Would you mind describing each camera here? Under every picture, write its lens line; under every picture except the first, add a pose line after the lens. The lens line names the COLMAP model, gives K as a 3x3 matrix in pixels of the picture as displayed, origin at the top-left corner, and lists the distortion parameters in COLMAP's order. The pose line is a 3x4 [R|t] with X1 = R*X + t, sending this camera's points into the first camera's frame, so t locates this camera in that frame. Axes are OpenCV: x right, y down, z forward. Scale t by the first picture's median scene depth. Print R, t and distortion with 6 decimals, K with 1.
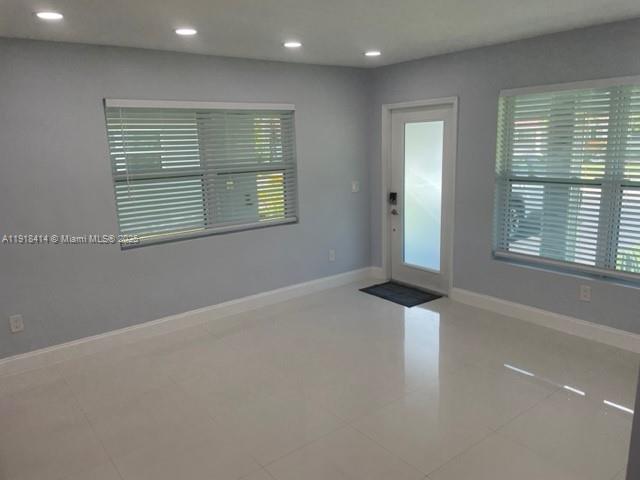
lens RADIAL K [[477.7, 0, 320.0], [0, 477.7, 240.0], [0, 0, 1]] dist [0.084012, -0.106715]
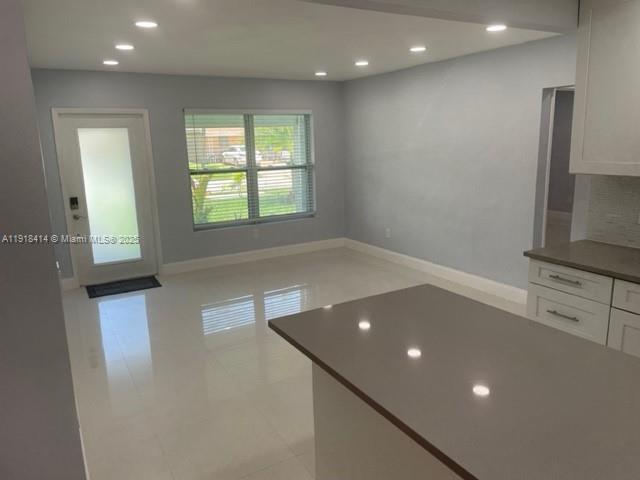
lens RADIAL K [[477.7, 0, 320.0], [0, 477.7, 240.0], [0, 0, 1]] dist [0.084012, -0.106715]
pose [[0.116897, -0.176968, 0.977250, -0.831987], [0.226819, 0.962747, 0.147210, -0.049289], [-0.966896, 0.204451, 0.152682, 0.398420]]
